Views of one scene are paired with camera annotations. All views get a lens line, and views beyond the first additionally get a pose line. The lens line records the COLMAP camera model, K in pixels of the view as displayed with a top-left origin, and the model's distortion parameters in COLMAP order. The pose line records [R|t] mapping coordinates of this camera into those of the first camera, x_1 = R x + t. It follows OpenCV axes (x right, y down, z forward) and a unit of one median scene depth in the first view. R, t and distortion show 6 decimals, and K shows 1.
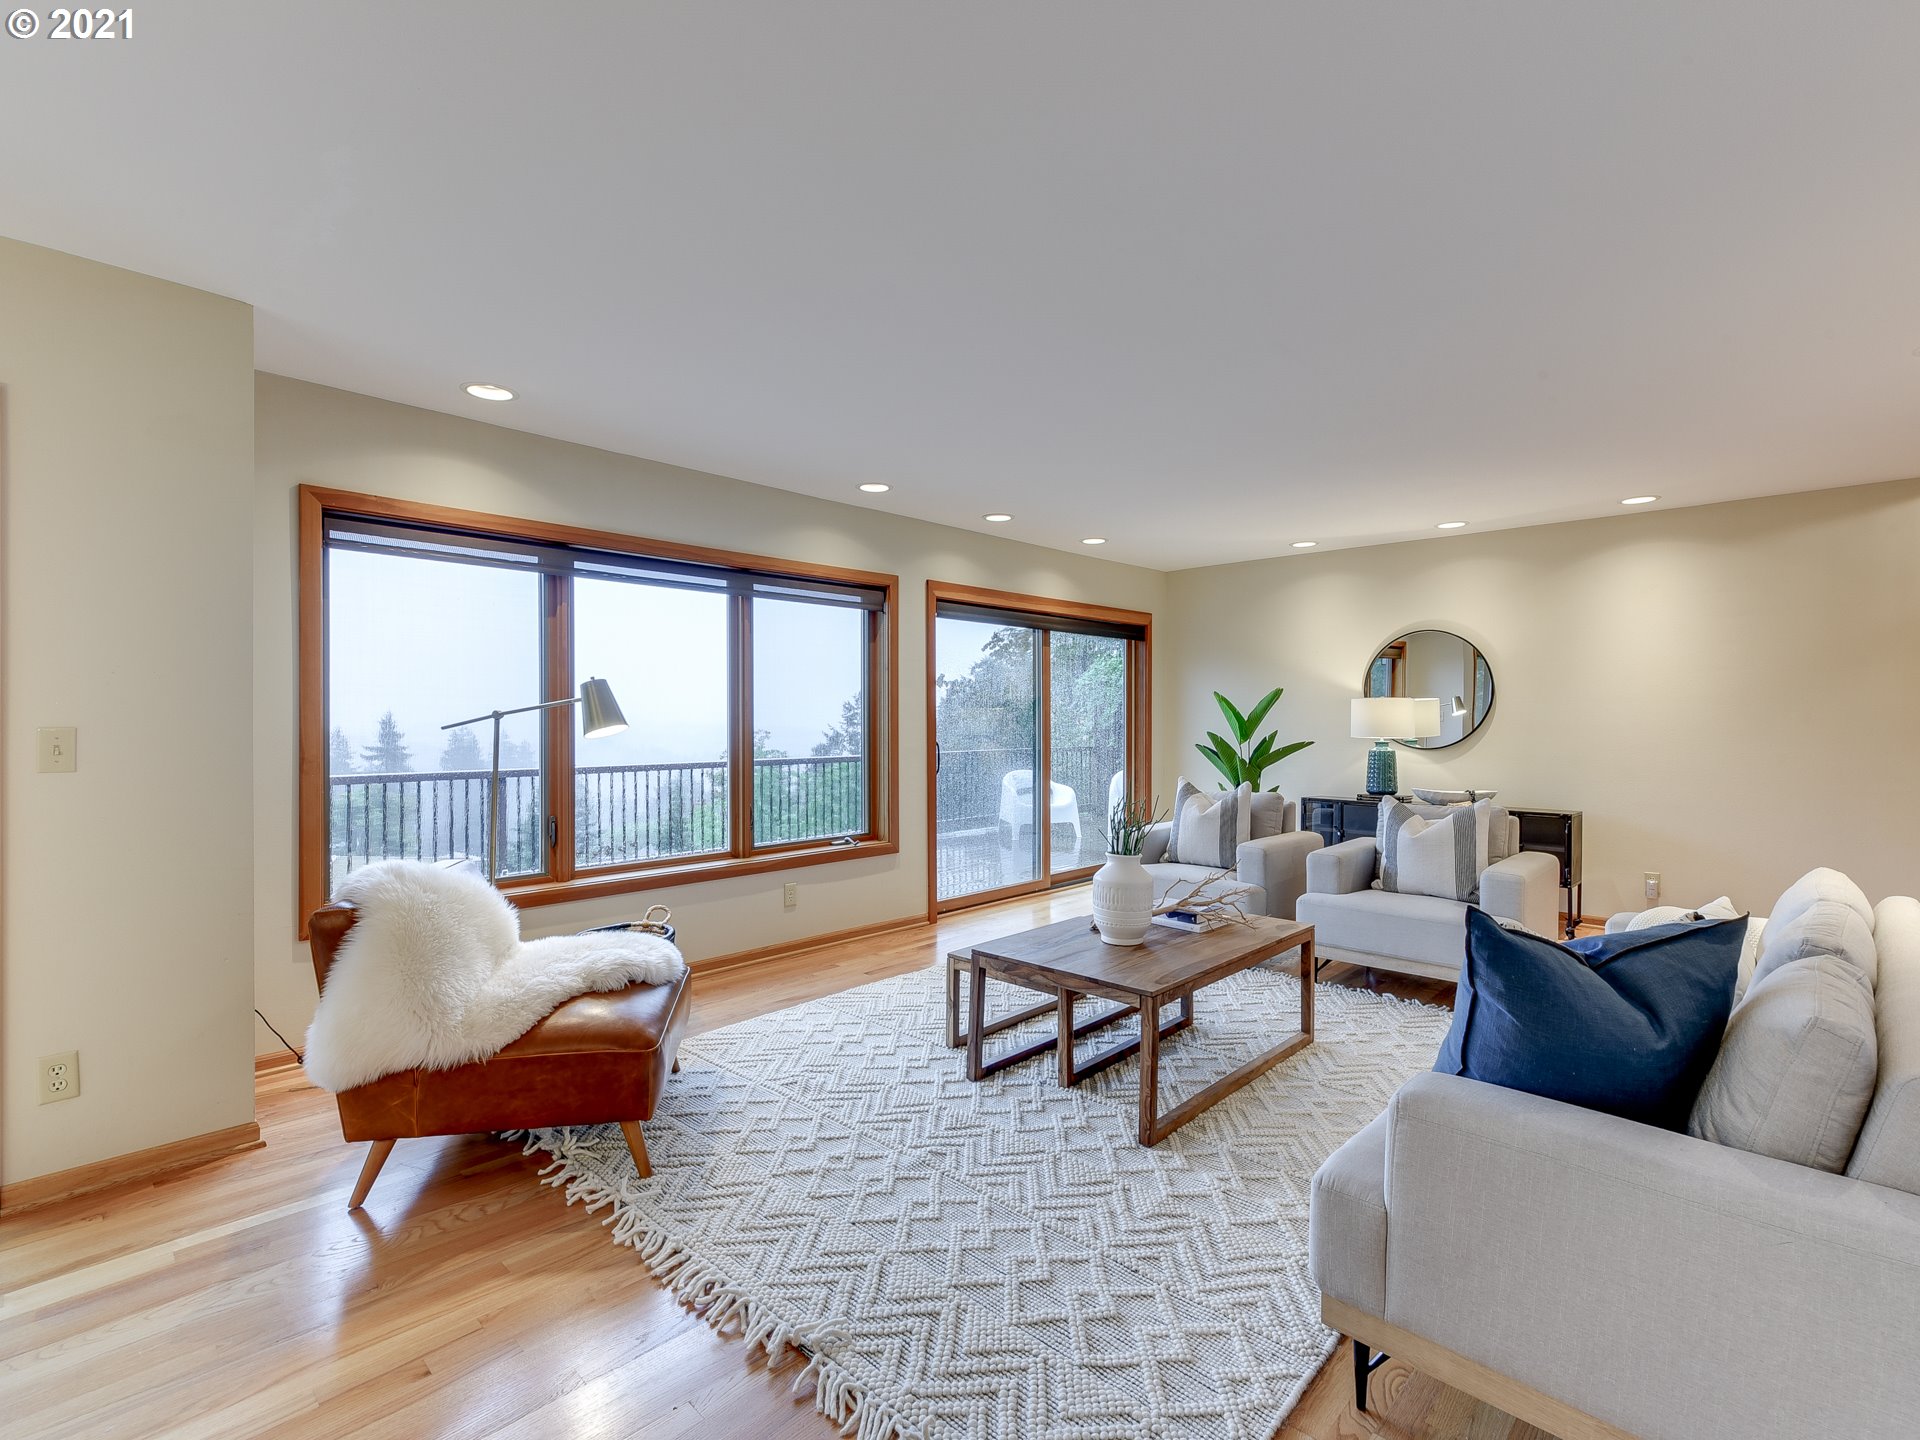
lens RADIAL K [[920.7, 0, 960.0], [0, 920.7, 720.0], [0, 0, 1]] dist [0.001332, -0.000821]
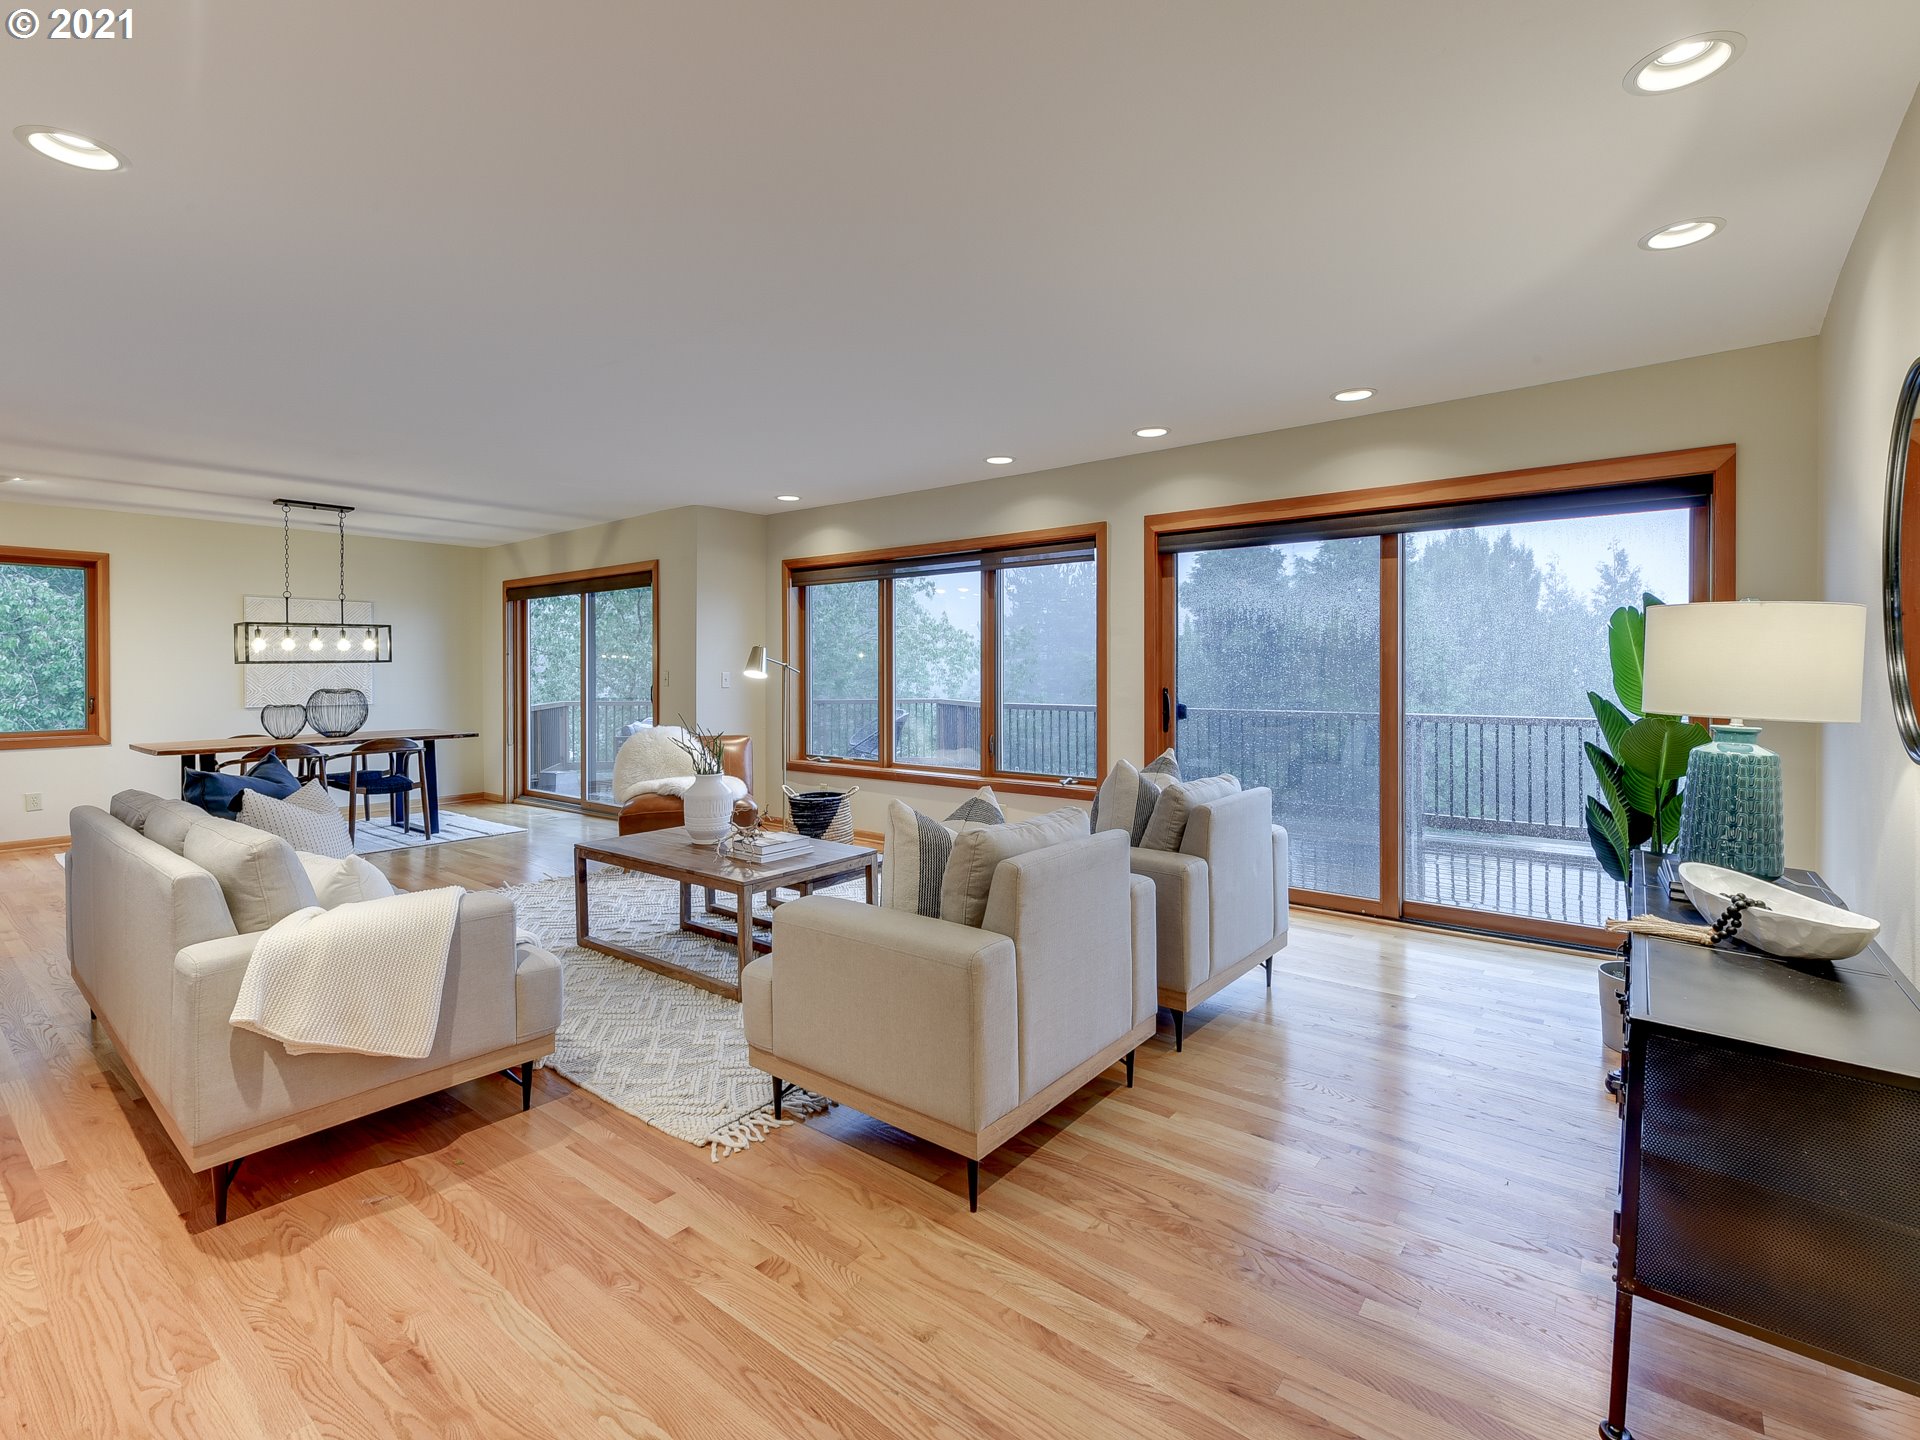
lens RADIAL K [[900.7, 0, 957.4], [0, 900.7, 688.4], [0, 0, 1]] dist [-0.002176, -0.000313]
pose [[0.087870, 0.018166, -0.995966, 0.901398], [0.002215, 0.999828, 0.018432, 0.003856], [0.996130, -0.003825, 0.087814, 0.773864]]
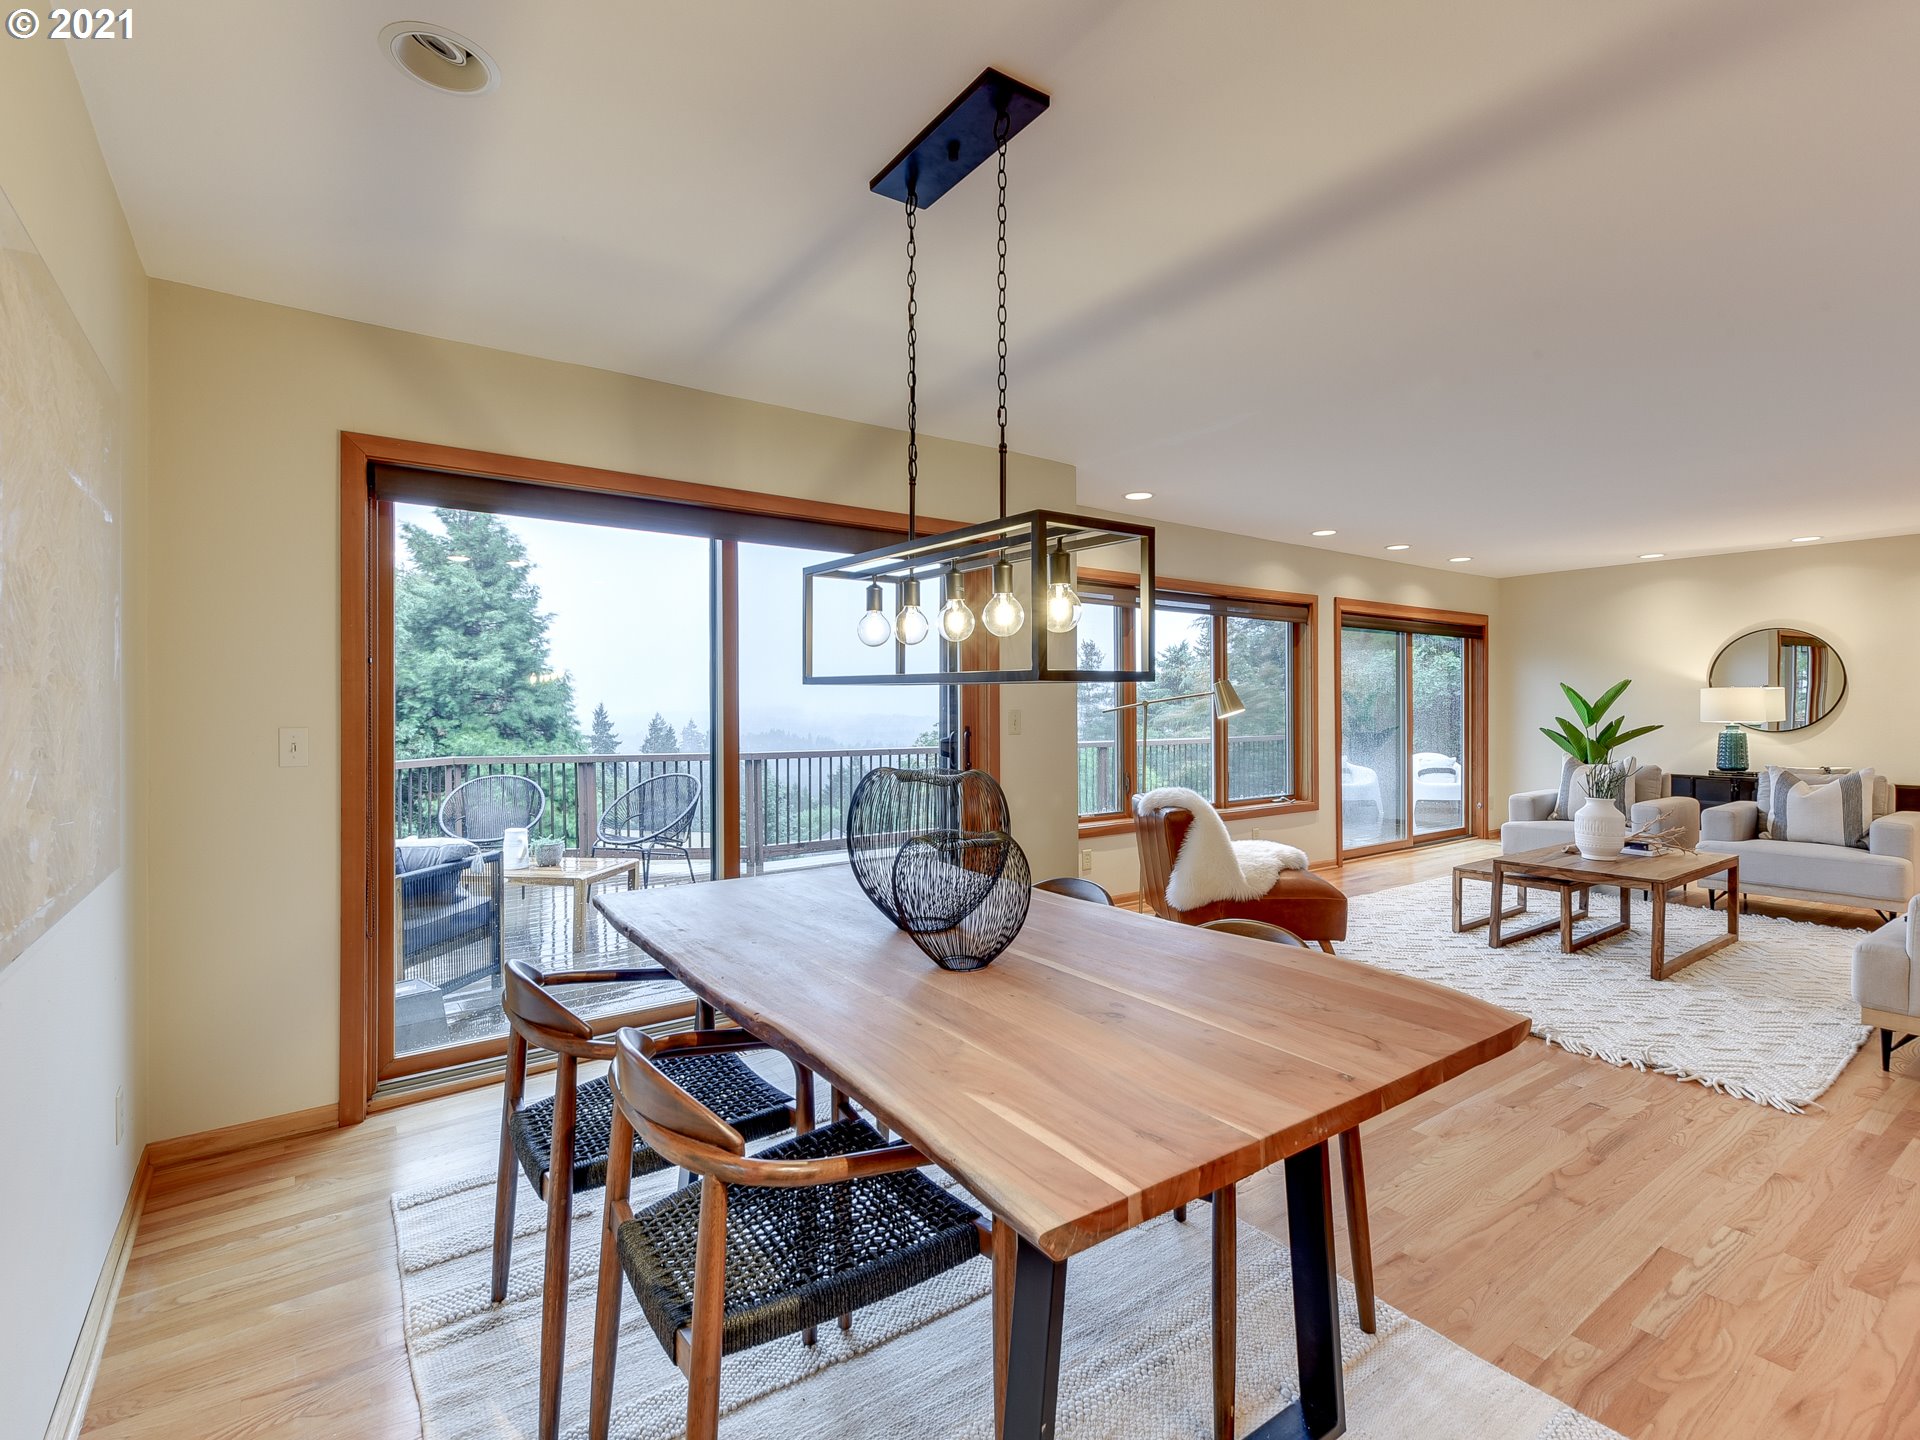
lens RADIAL K [[920.7, 0, 960.0], [0, 920.7, 720.0], [0, 0, 1]] dist [0.001332, -0.000821]
pose [[0.983977, -0.000112, -0.178293, -0.337474], [0.002117, 0.999937, 0.011055, 0.002149], [0.178281, -0.011255, 0.983915, -0.365779]]
